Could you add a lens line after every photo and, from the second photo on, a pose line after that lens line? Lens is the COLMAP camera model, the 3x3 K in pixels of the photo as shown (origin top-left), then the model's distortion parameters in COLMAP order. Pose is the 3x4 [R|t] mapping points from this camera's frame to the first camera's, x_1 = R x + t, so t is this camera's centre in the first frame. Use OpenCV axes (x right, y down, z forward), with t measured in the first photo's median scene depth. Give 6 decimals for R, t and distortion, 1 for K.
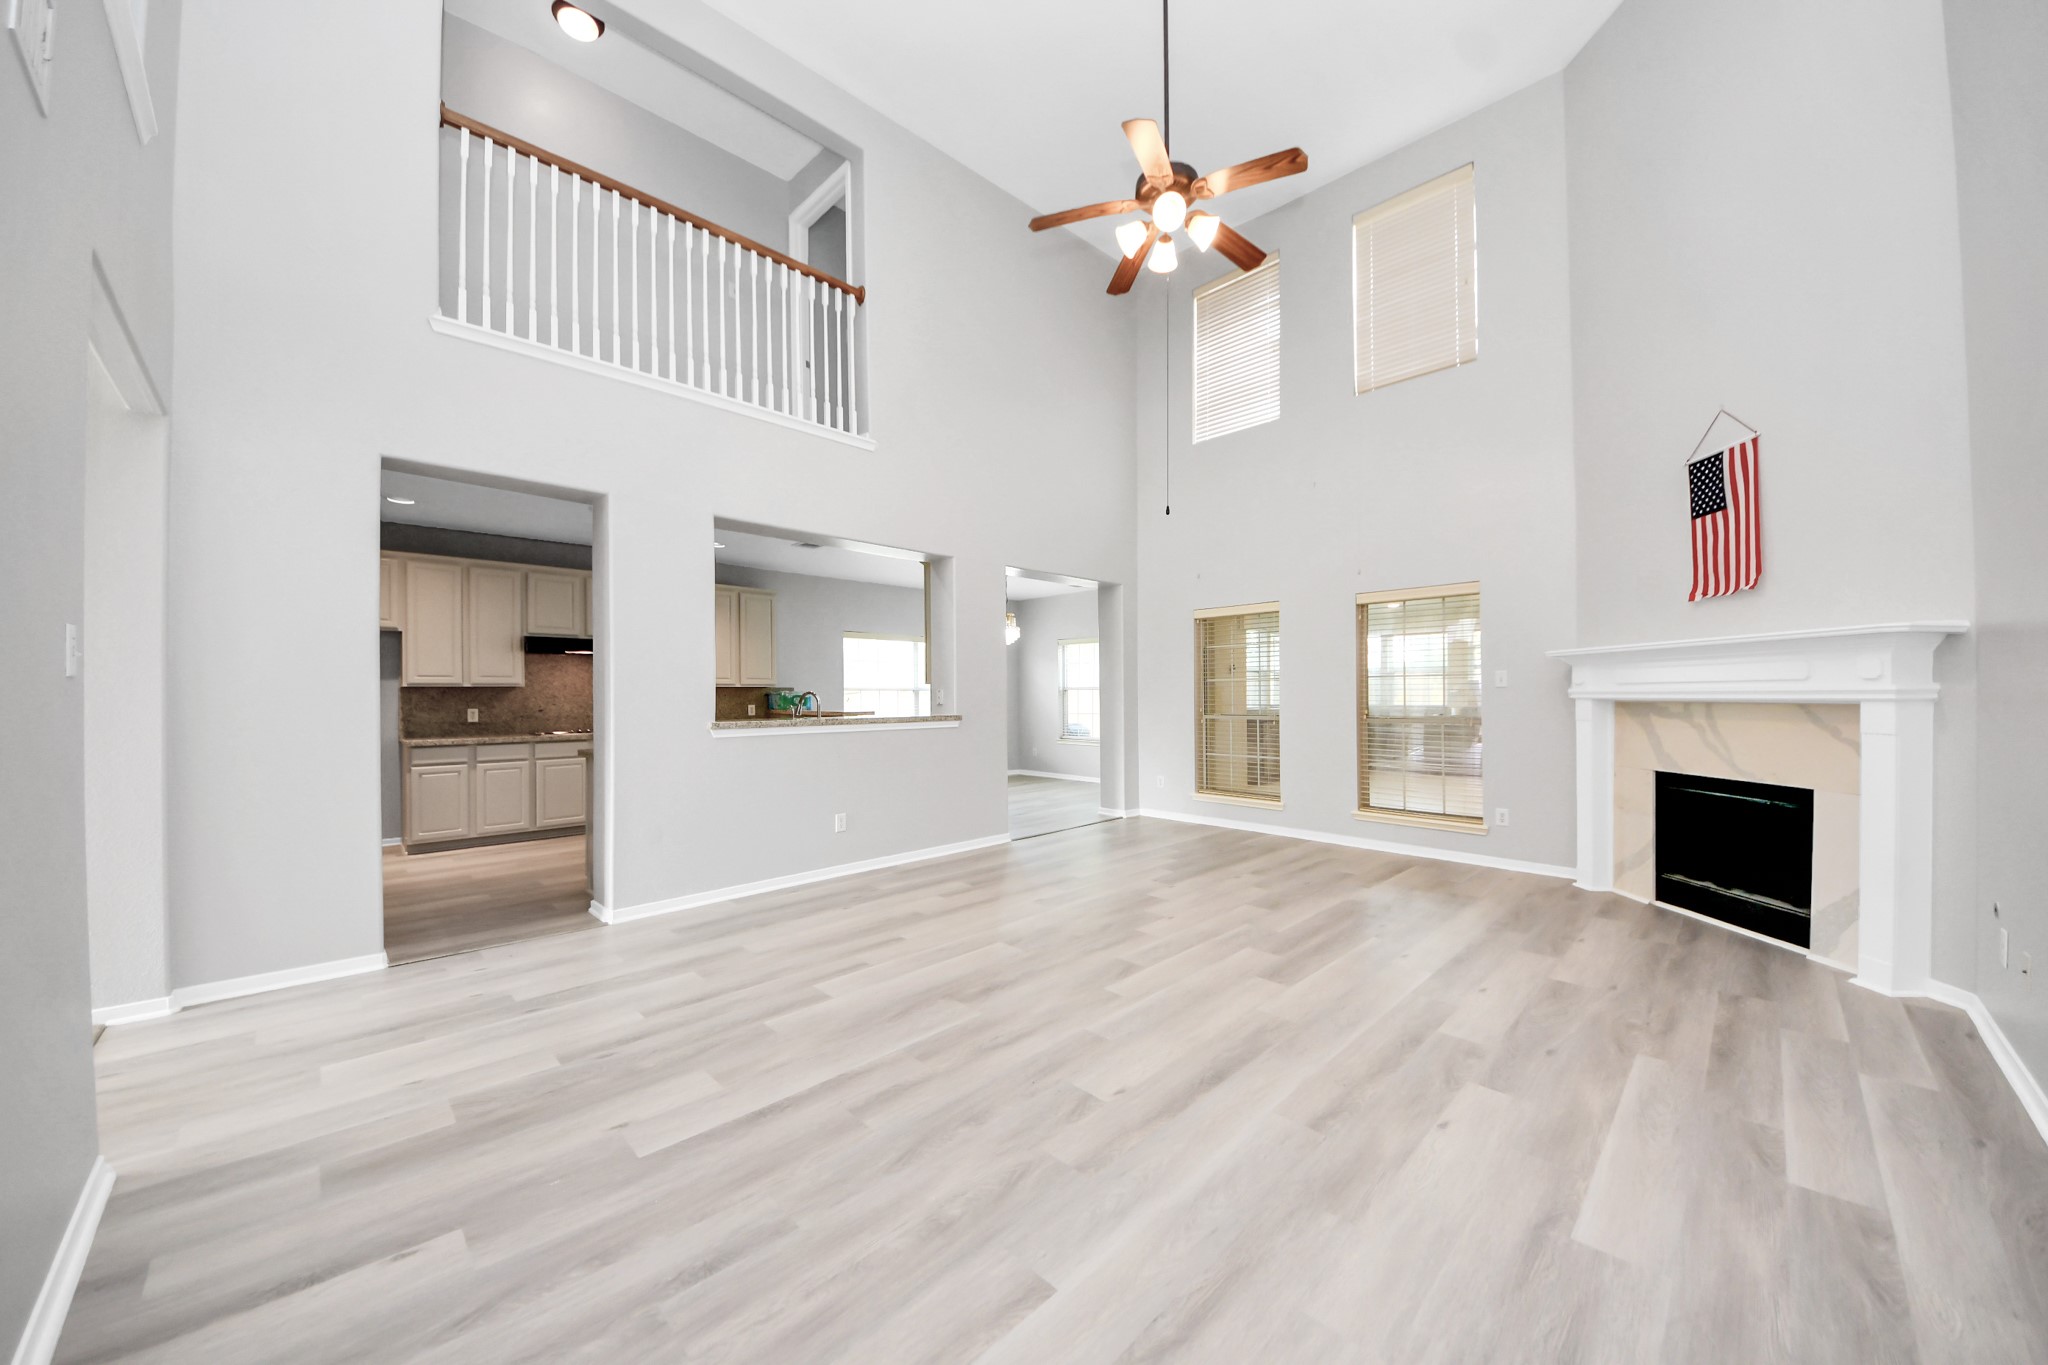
lens RADIAL K [[749.1, 0, 1035.0], [0, 749.1, 690.6], [0, 0, 1]] dist [-0.002940, -0.001699]
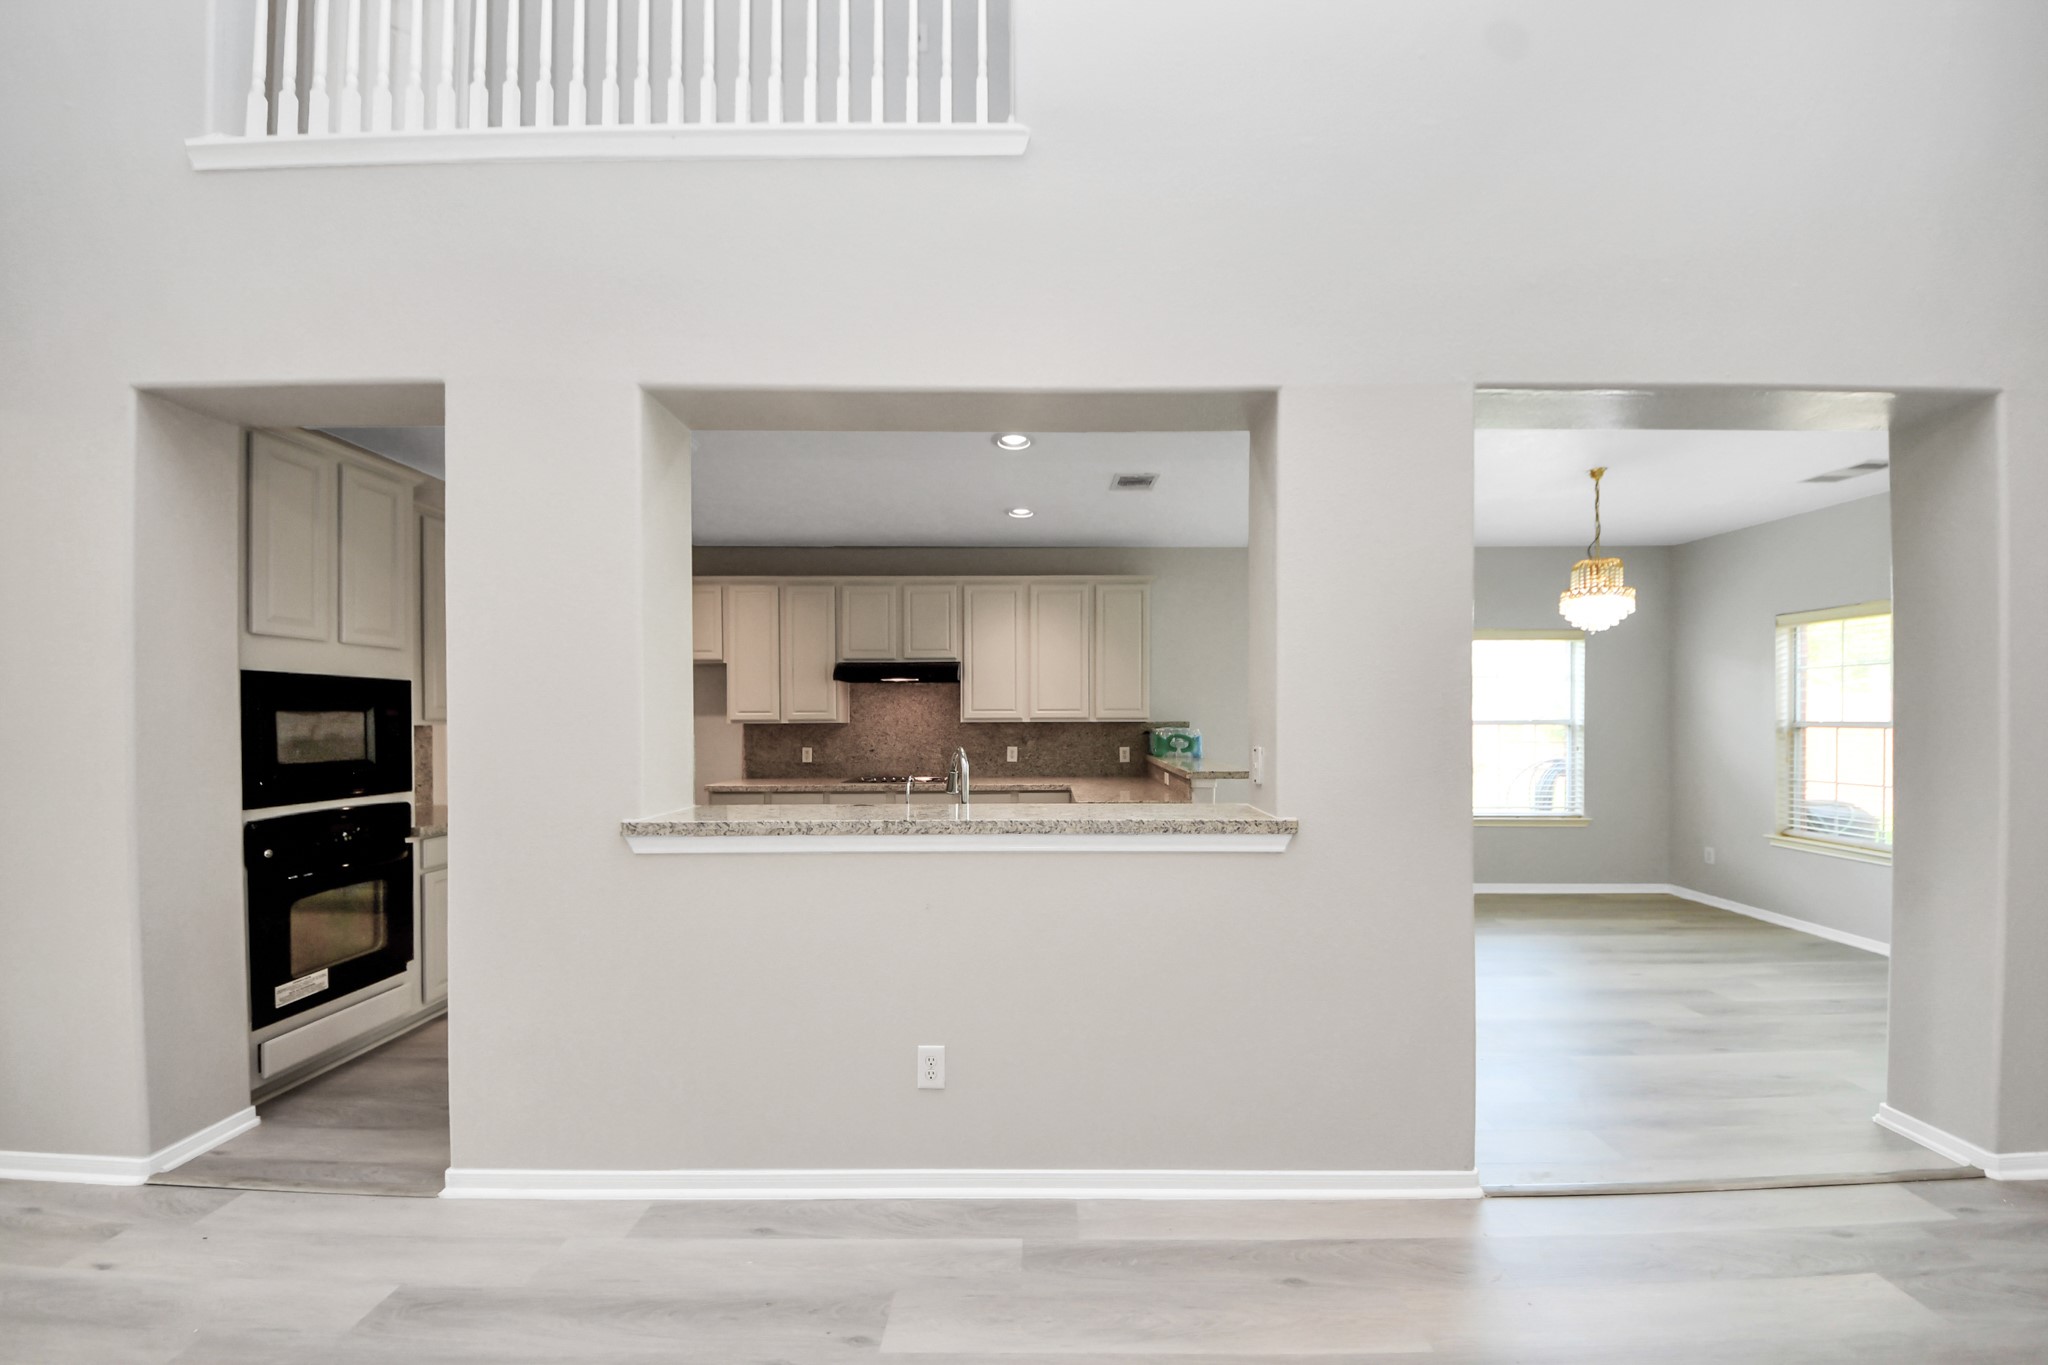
lens RADIAL K [[749.1, 0, 1022.8], [0, 749.1, 708.8], [0, 0, 1]] dist [-0.002940, -0.001699]
pose [[0.696307, -0.004780, -0.717728, 0.061123], [0.002702, 0.999988, -0.004038, -0.017606], [0.717739, 0.000872, 0.696312, 0.578461]]
